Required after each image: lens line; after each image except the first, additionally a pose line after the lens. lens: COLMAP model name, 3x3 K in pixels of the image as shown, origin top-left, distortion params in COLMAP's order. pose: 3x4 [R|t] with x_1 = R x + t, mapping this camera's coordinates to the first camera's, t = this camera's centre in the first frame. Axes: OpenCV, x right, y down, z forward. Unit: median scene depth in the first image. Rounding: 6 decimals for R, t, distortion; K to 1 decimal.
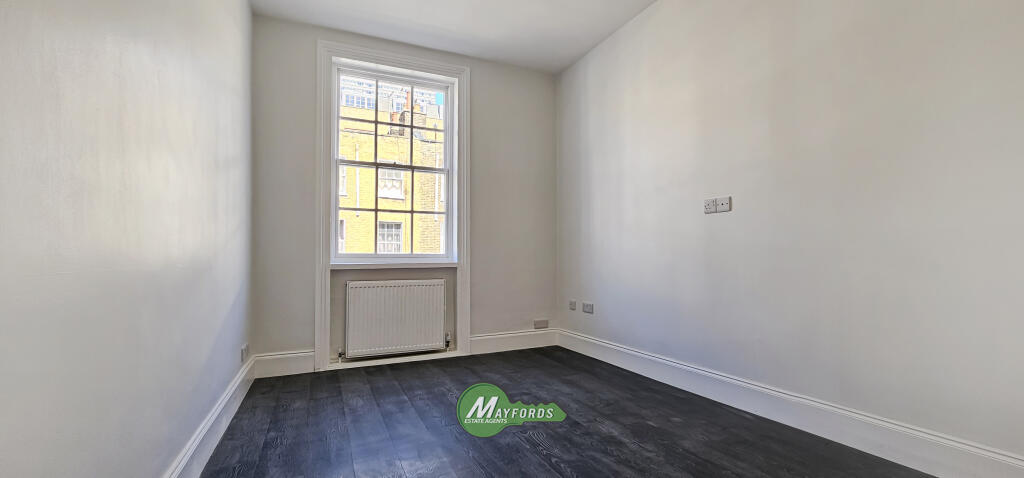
lens RADIAL K [[431.8, 0, 503.5], [0, 431.8, 242.3], [0, 0, 1]] dist [0.000833, 0.000058]
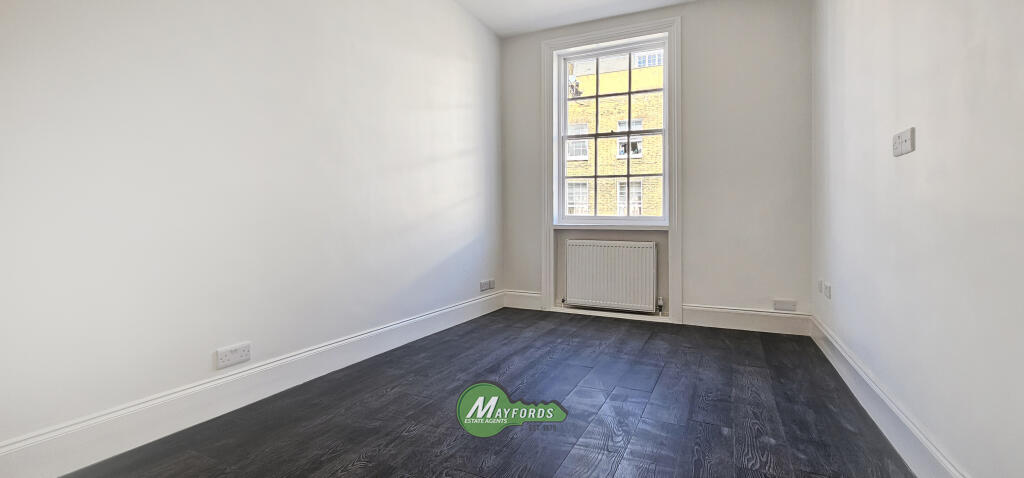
lens RADIAL K [[431.8, 0, 506.3], [0, 431.8, 211.8], [0, 0, 1]] dist [0.000833, 0.000058]
pose [[0.652502, 0.000496, -0.757787, 0.425302], [0.013427, 0.999835, 0.012216, -0.000754], [0.757668, -0.018145, 0.652387, 0.109701]]
